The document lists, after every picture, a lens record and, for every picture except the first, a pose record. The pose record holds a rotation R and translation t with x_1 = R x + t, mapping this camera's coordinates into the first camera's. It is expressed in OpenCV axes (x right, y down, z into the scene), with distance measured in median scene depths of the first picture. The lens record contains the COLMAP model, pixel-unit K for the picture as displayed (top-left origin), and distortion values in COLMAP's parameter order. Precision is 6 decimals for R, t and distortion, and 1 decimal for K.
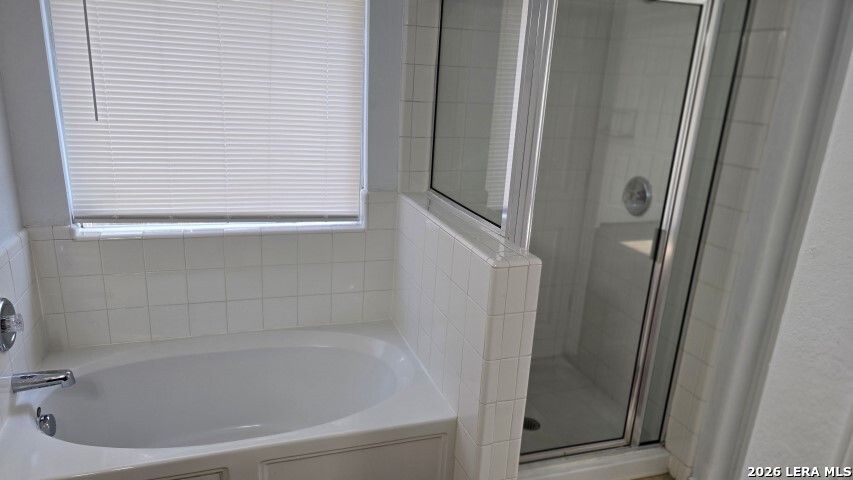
lens RADIAL K [[577.7, 0, 424.7], [0, 577.7, 244.2], [0, 0, 1]] dist [0.076680, -0.079853]
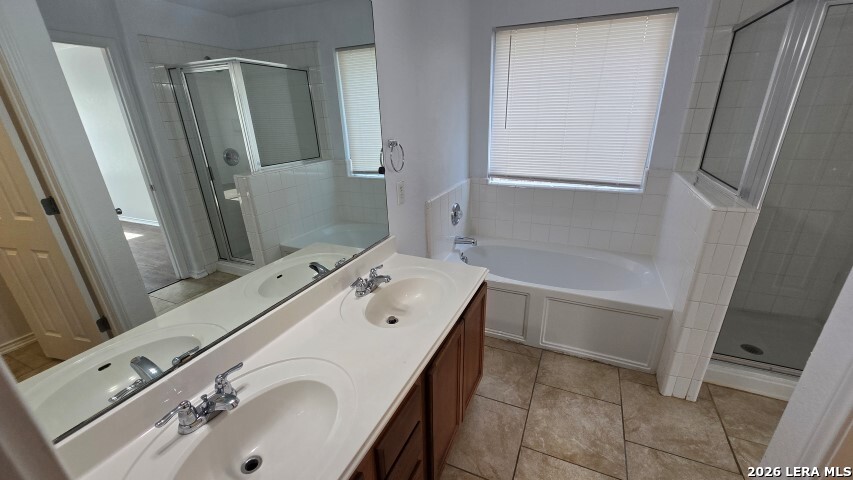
lens RADIAL K [[351.7, 0, 426.5], [0, 351.7, 240.0], [0, 0, 1]] dist [0.000019, -0.000189]
pose [[0.732046, 0.175346, -0.658302, 0.137382], [-0.137168, 0.984456, 0.109687, 0.085951], [0.667303, 0.010002, 0.744719, -0.125672]]
